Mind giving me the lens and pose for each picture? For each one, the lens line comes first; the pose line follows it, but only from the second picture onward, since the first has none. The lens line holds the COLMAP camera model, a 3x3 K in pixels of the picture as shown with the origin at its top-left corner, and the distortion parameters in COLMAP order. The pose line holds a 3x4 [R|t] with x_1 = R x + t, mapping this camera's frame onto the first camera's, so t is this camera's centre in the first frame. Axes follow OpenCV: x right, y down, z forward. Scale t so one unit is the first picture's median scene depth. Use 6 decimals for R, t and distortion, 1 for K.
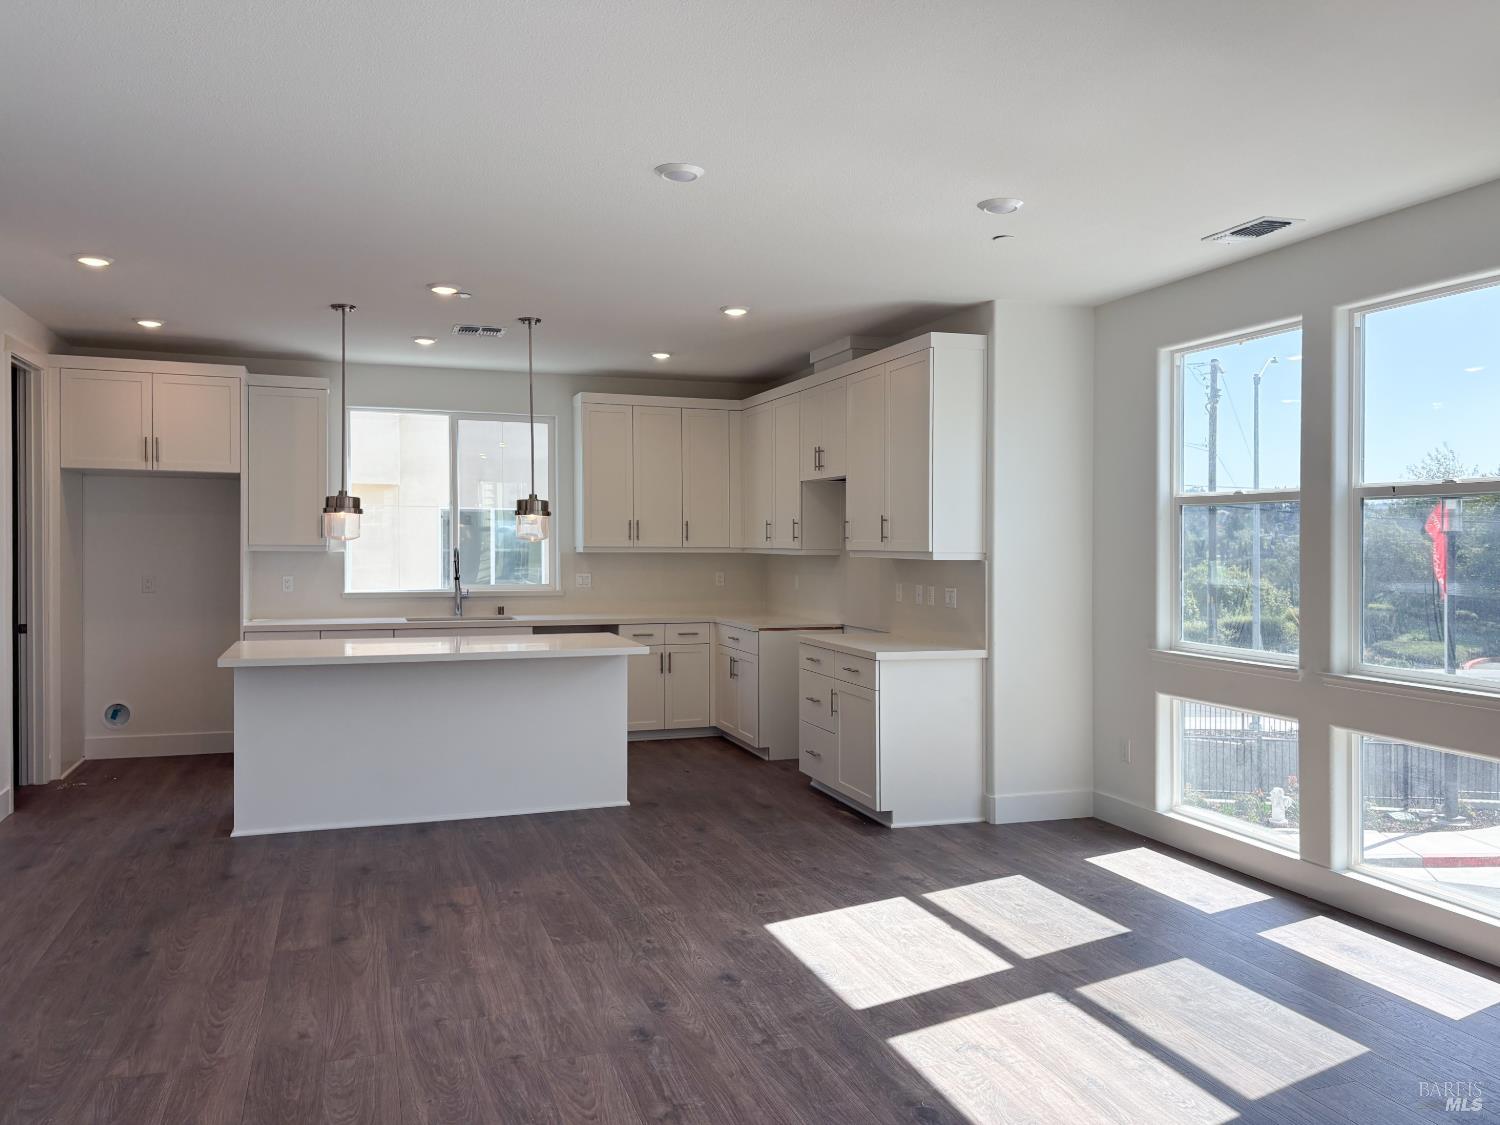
lens RADIAL K [[1094.6, 0, 719.9], [0, 1094.6, 607.4], [0, 0, 1]] dist [0.030976, -0.011616]
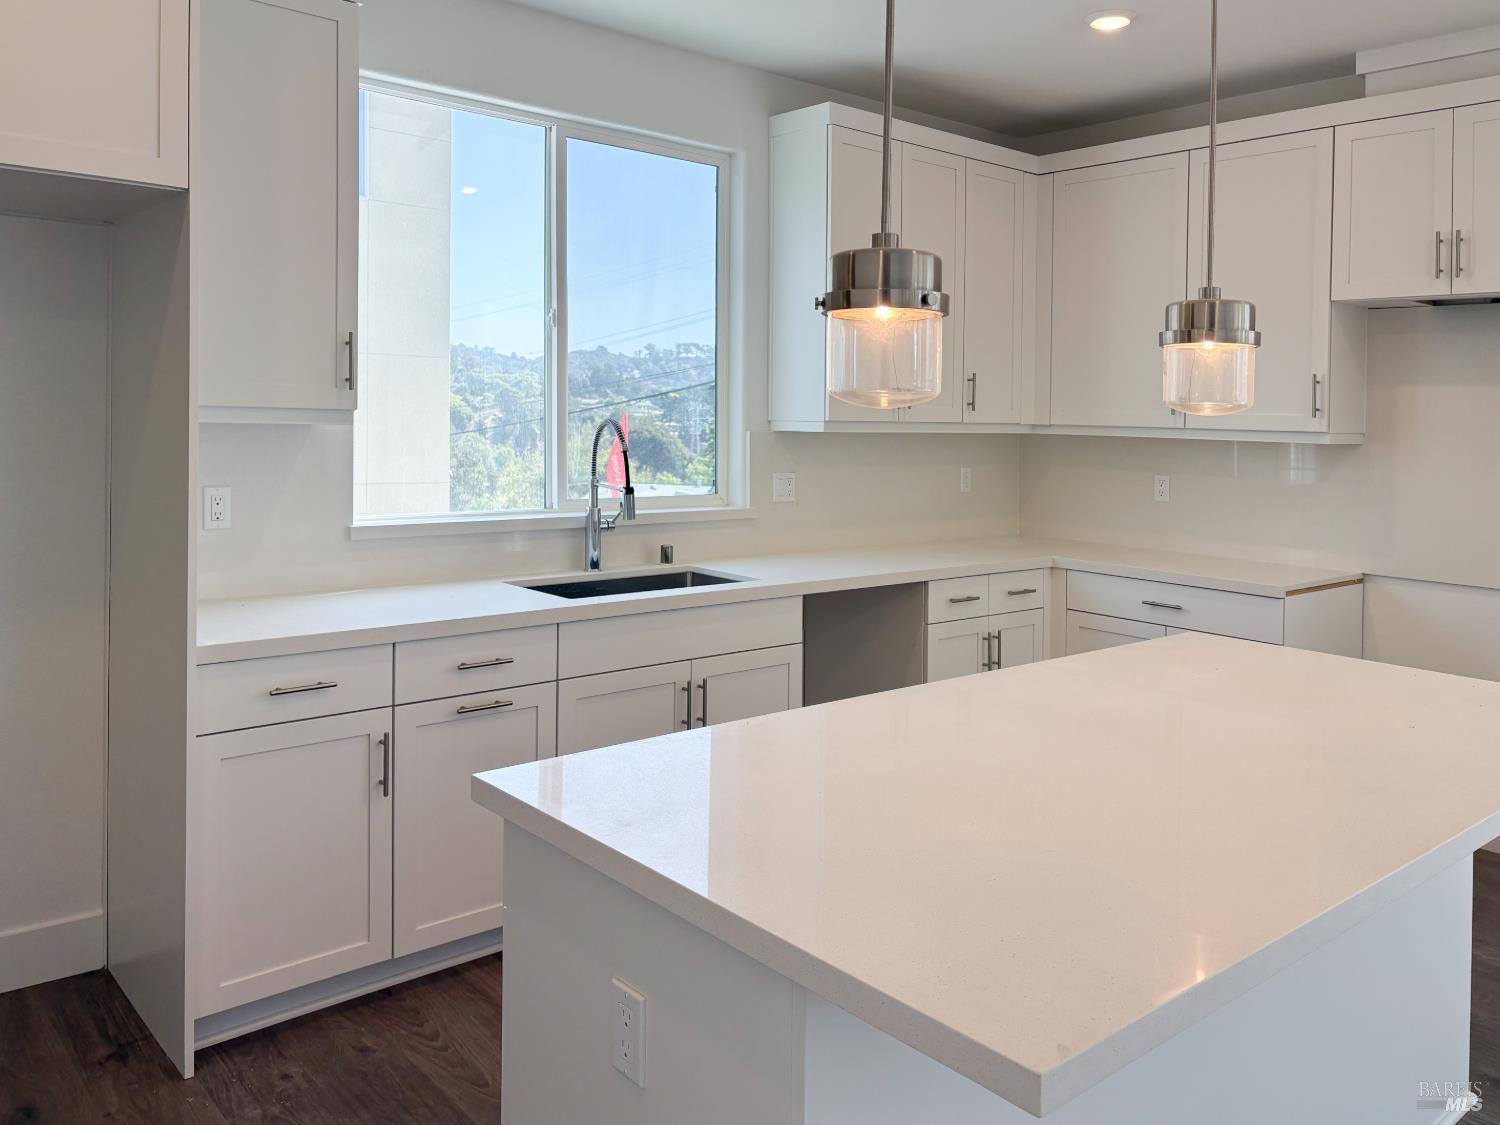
lens RADIAL K [[1158.4, 0, 699.7], [0, 1158.4, 422.1], [0, 0, 1]] dist [0.017126, 0.014672]
pose [[0.937692, 0.013621, 0.347201, -0.516267], [0.002110, 0.998990, -0.044888, -0.044929], [-0.347462, 0.042824, 0.936716, 0.768310]]
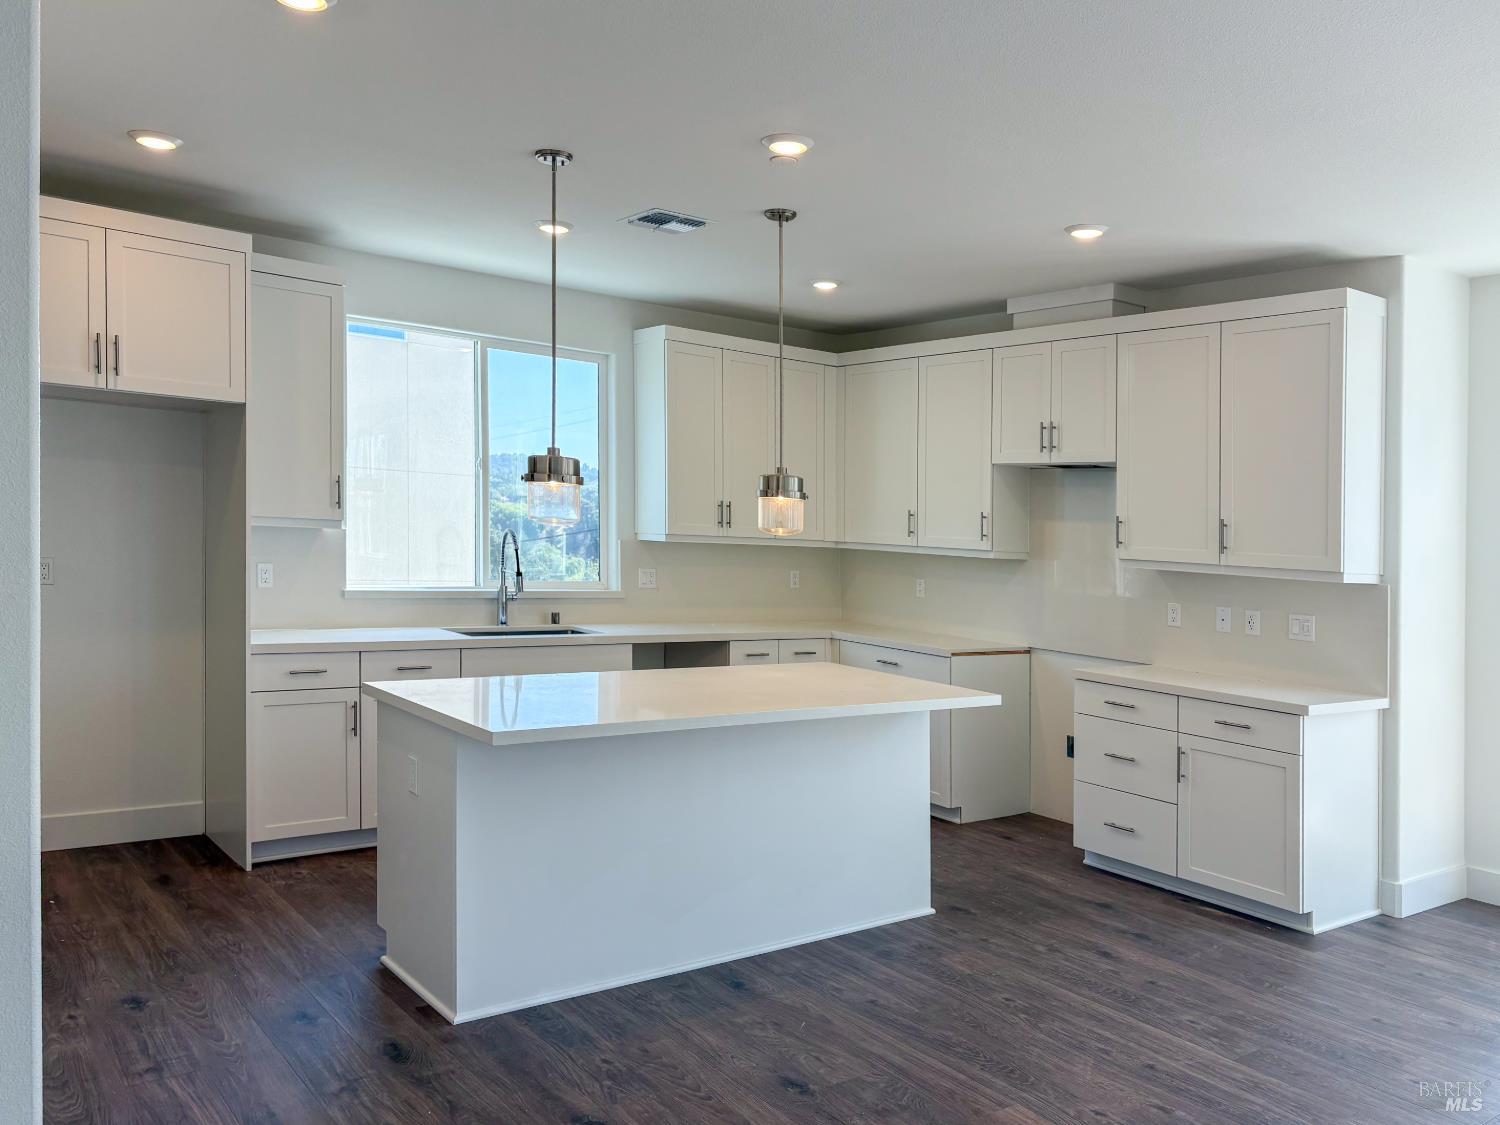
lens RADIAL K [[1166.8, 0, 720.4], [0, 1166.8, 610.0], [0, 0, 1]] dist [0.029547, -0.021762]
pose [[0.952483, 0.018358, 0.304039, -0.474947], [-0.025412, 0.999492, 0.019261, -0.028992], [-0.303530, -0.026071, 0.952465, 0.340484]]
